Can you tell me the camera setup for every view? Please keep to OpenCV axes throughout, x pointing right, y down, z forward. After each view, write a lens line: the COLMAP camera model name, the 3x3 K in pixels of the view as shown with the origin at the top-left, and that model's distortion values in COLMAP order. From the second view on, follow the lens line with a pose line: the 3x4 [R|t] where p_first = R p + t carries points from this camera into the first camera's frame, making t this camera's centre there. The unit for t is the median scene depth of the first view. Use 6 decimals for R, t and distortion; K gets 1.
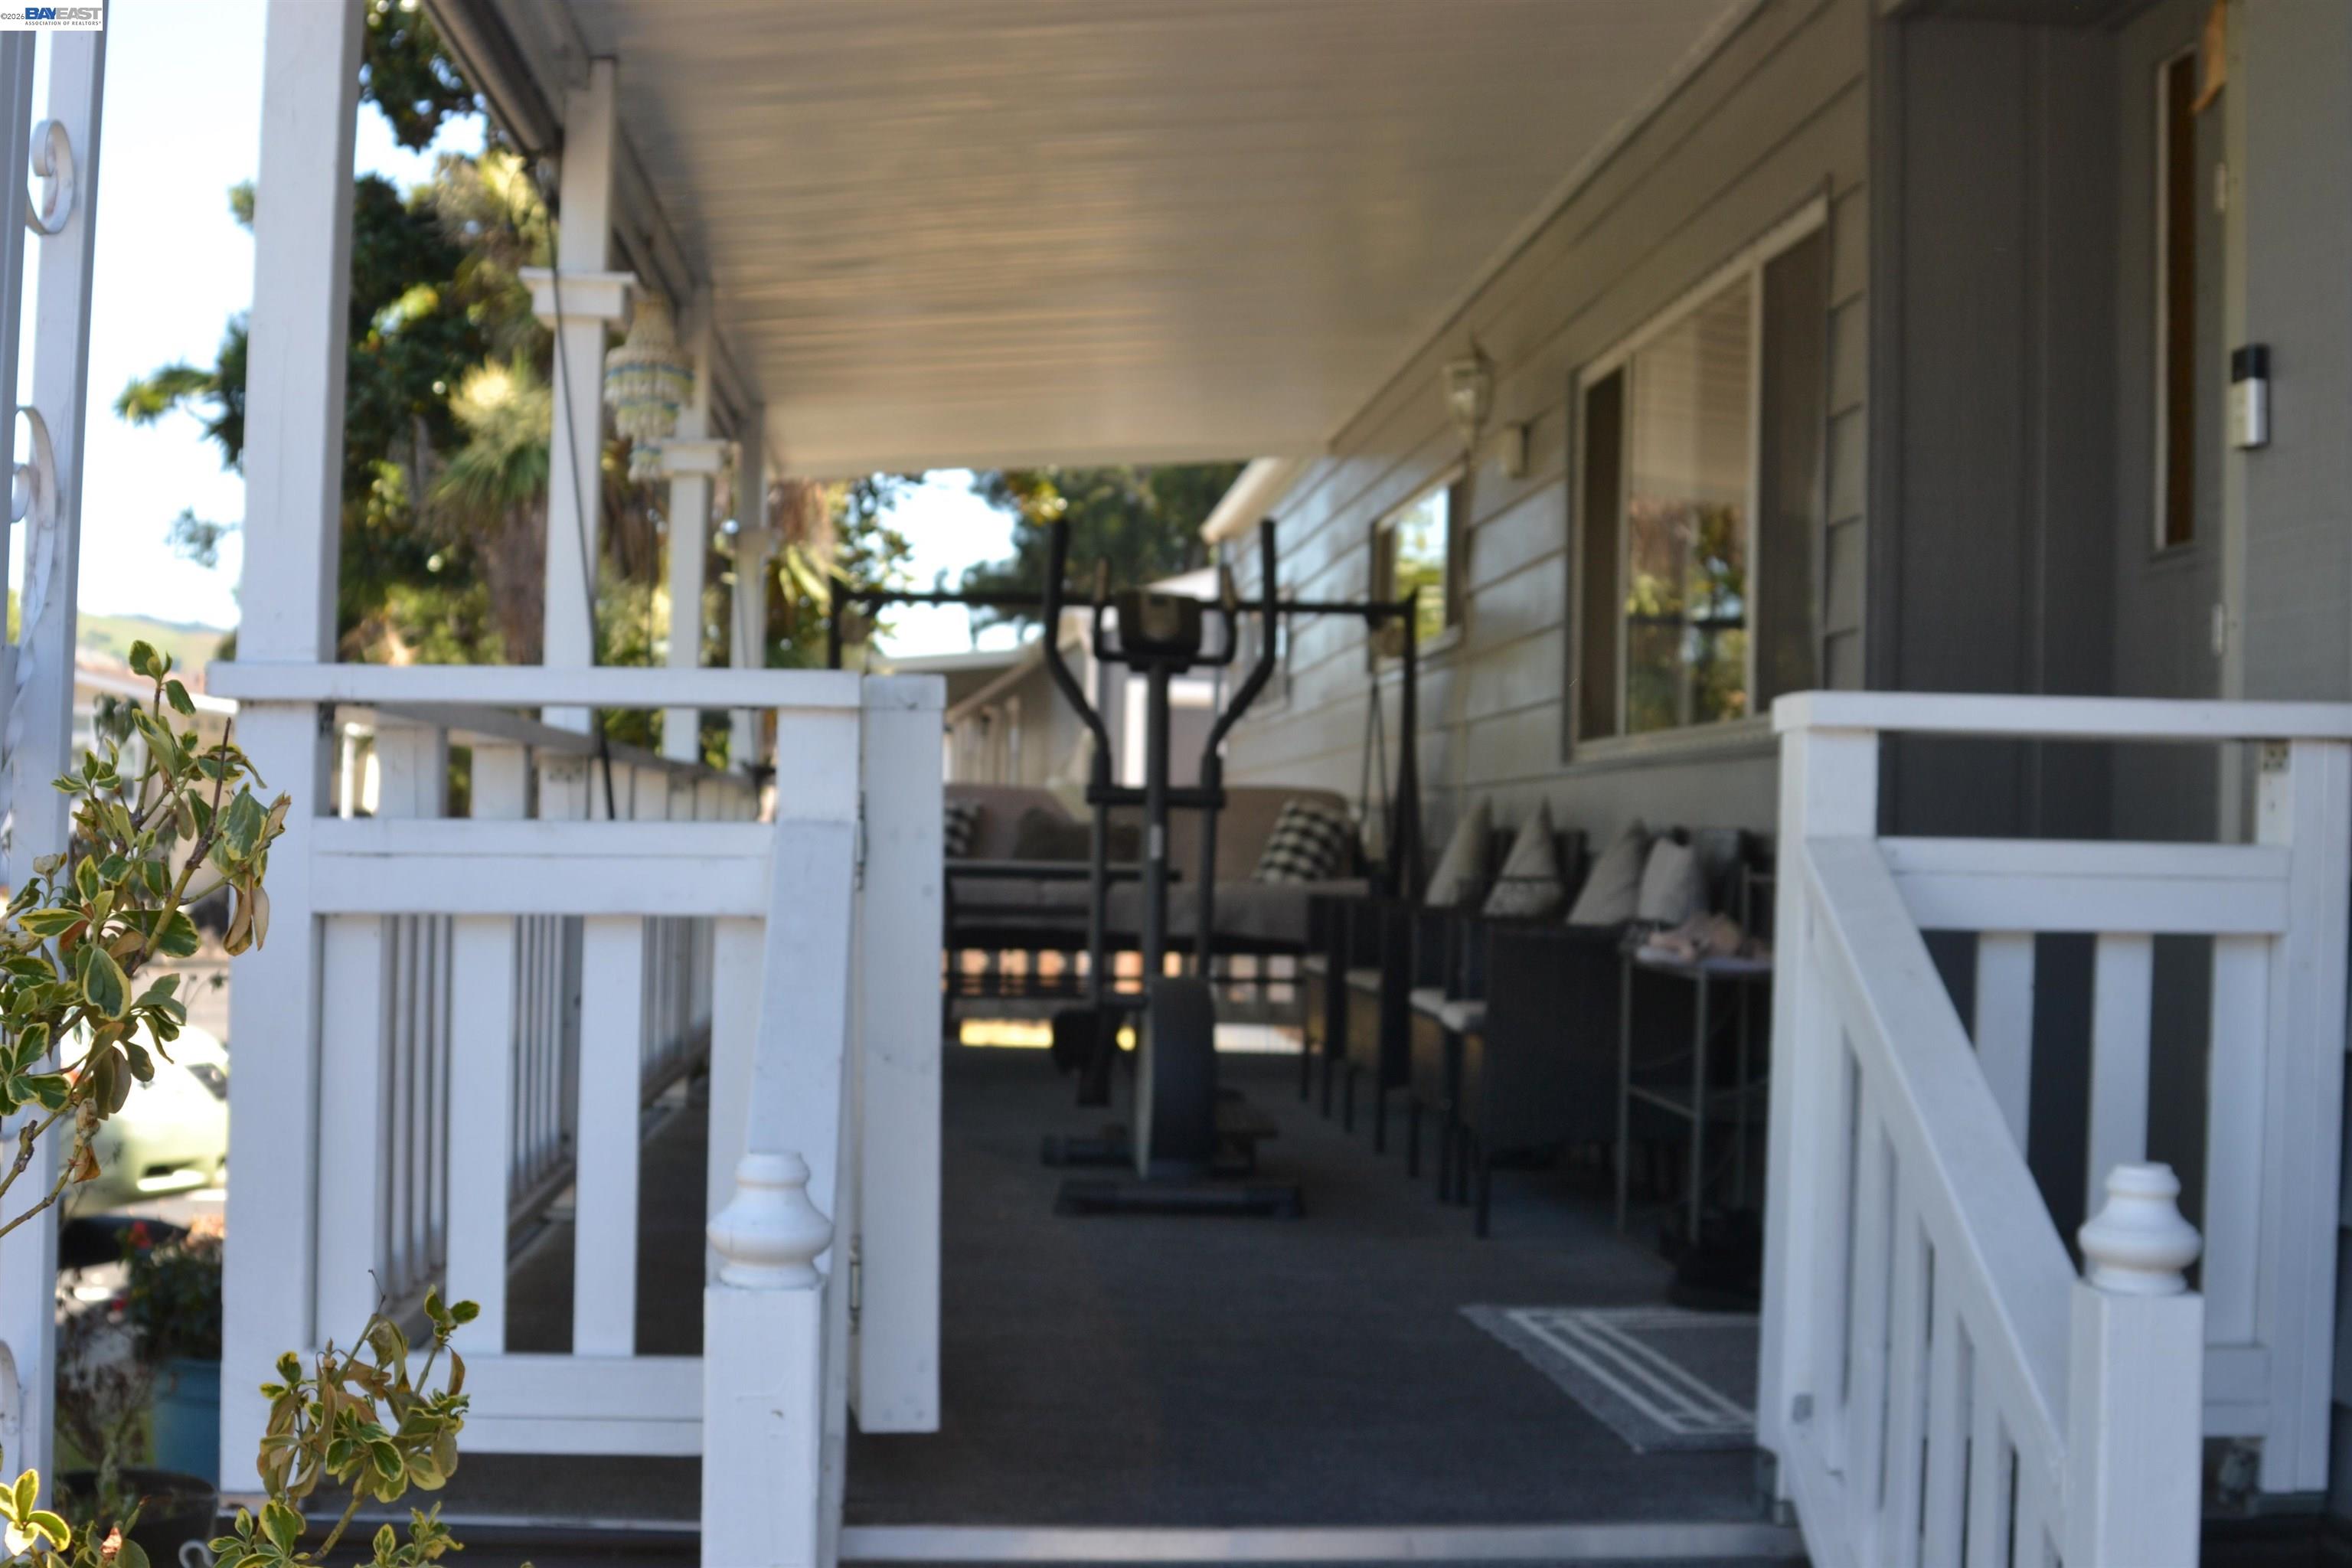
lens RADIAL K [[2864.2, 0, 1173.9], [0, 2864.2, 781.9], [0, 0, 1]] dist [-0.132542, 0.000000]
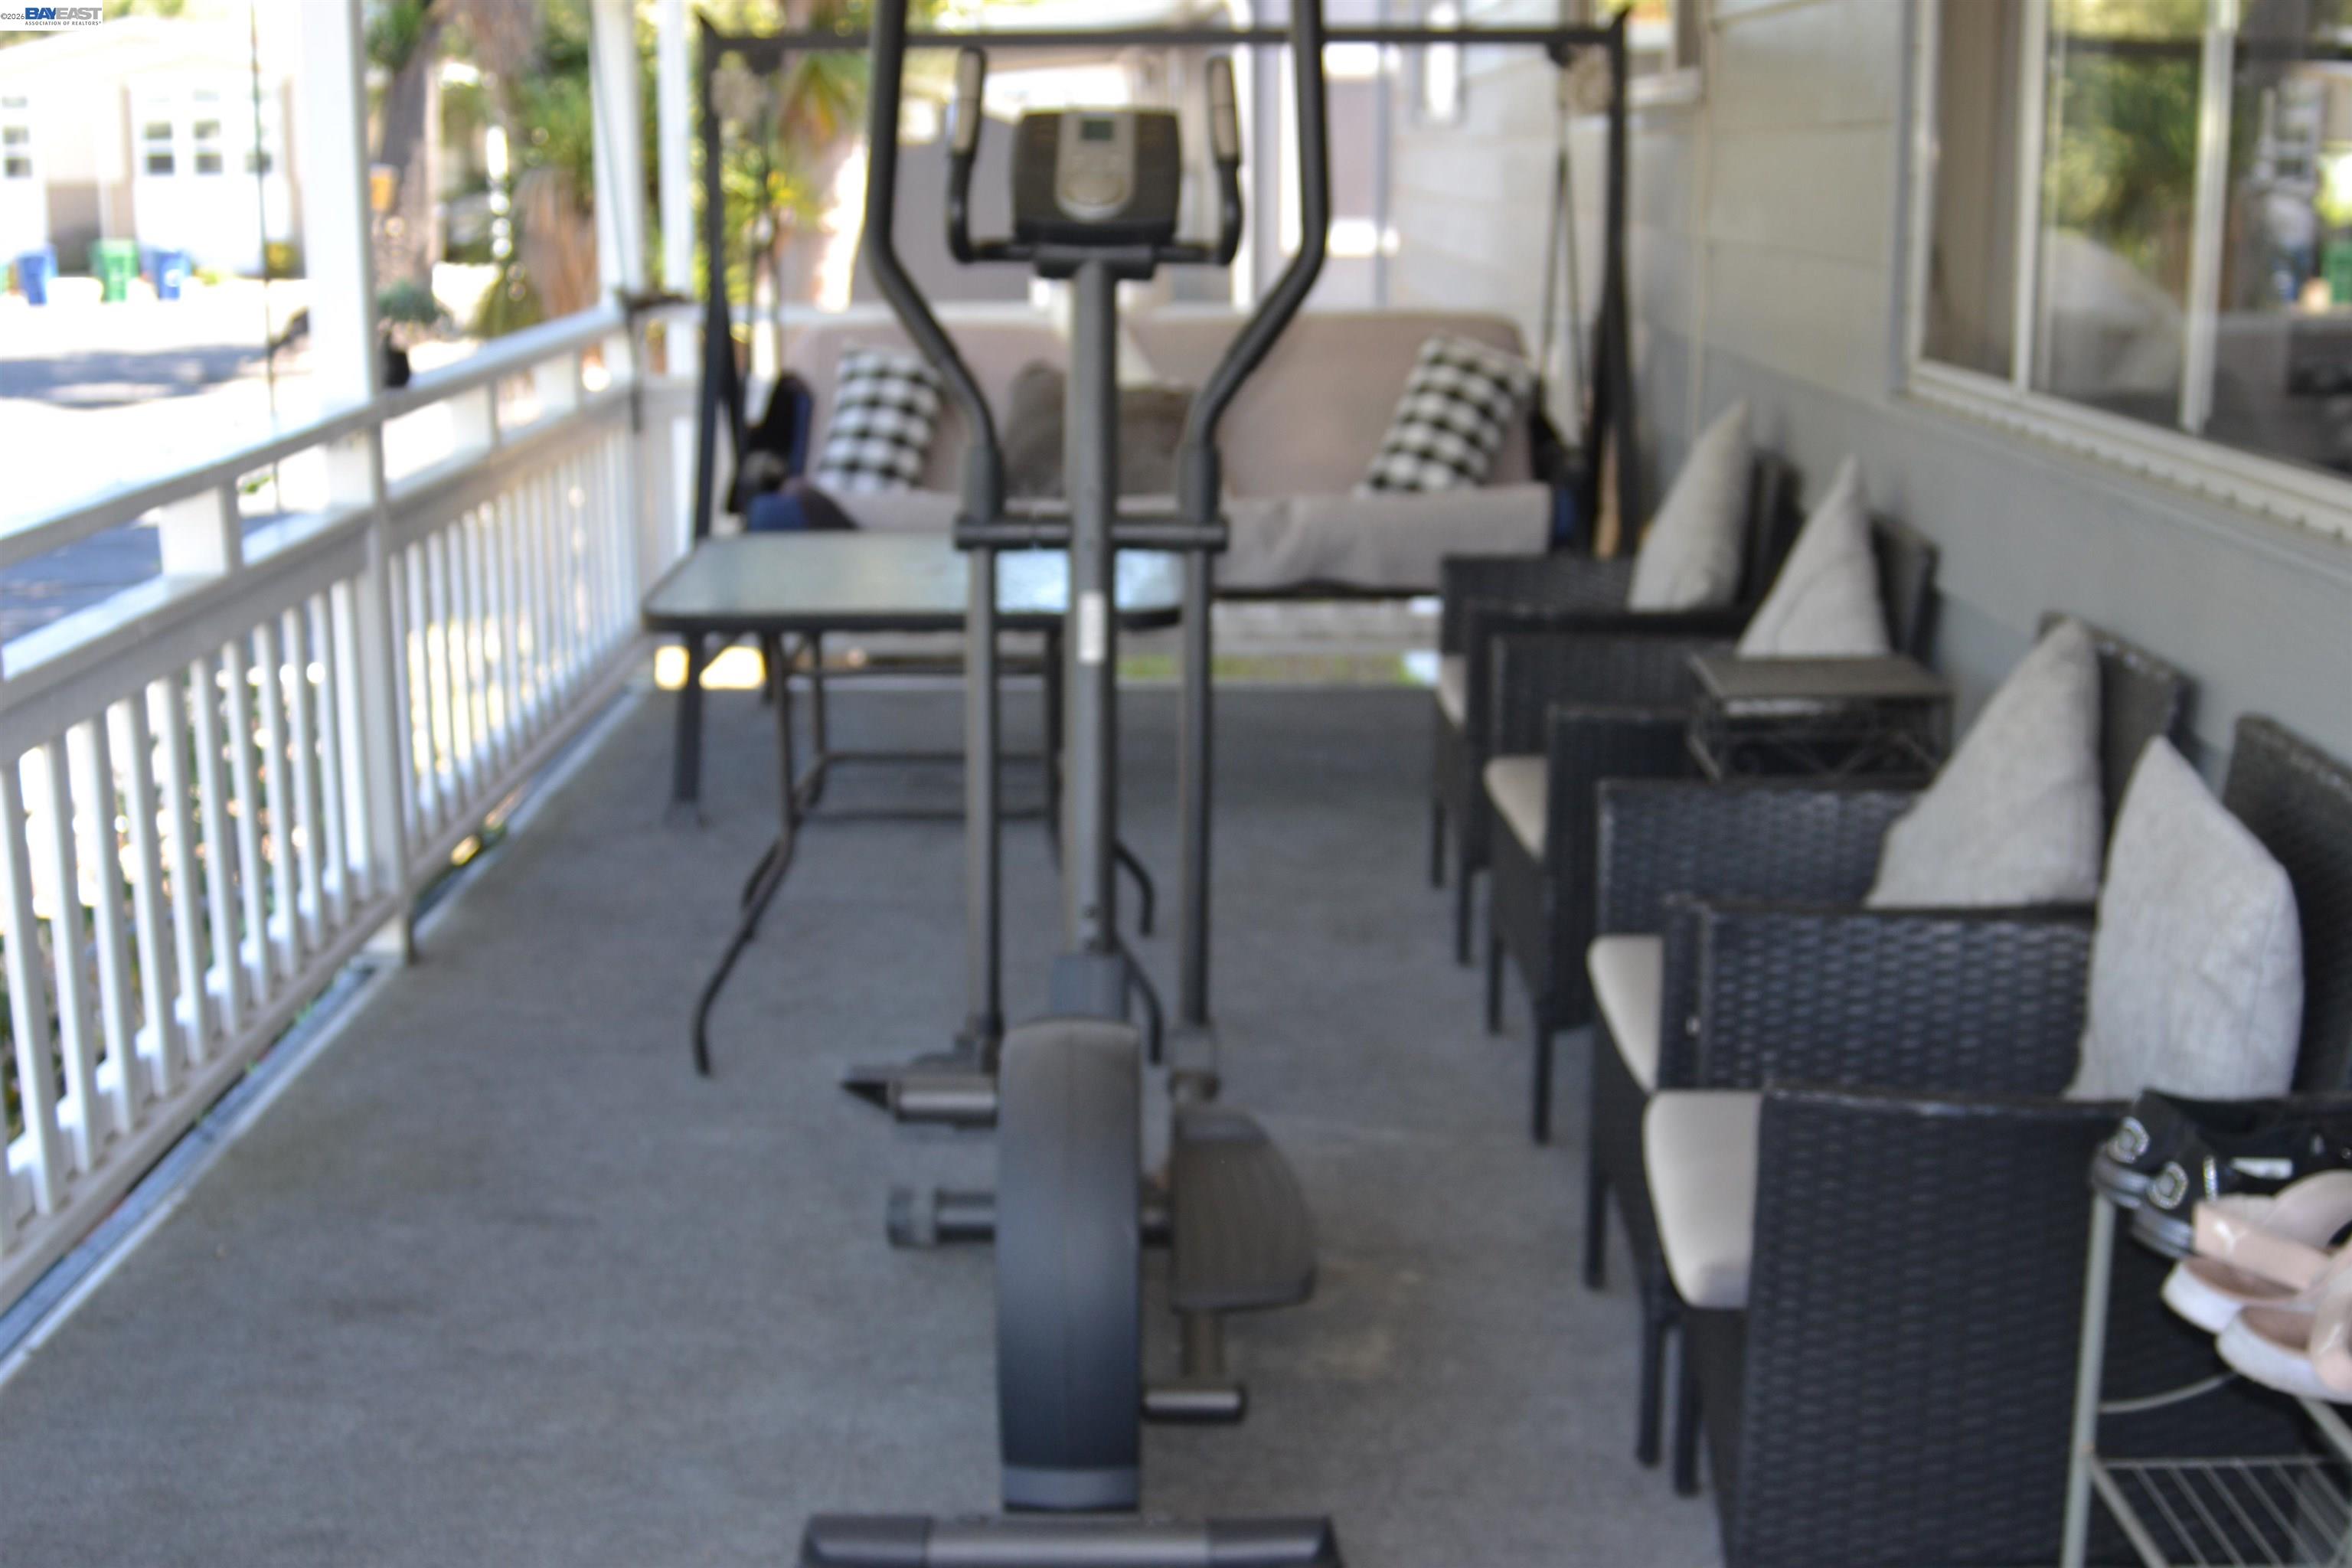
lens RADIAL K [[2864.2, 0, 1178.7], [0, 2864.2, 785.8], [0, 0, 1]] dist [-0.132542, 0.000000]
pose [[0.996638, -0.010255, -0.081281, 0.035749], [0.029467, 0.970607, 0.238858, -0.051563], [0.076443, -0.240450, 0.967647, 0.359999]]
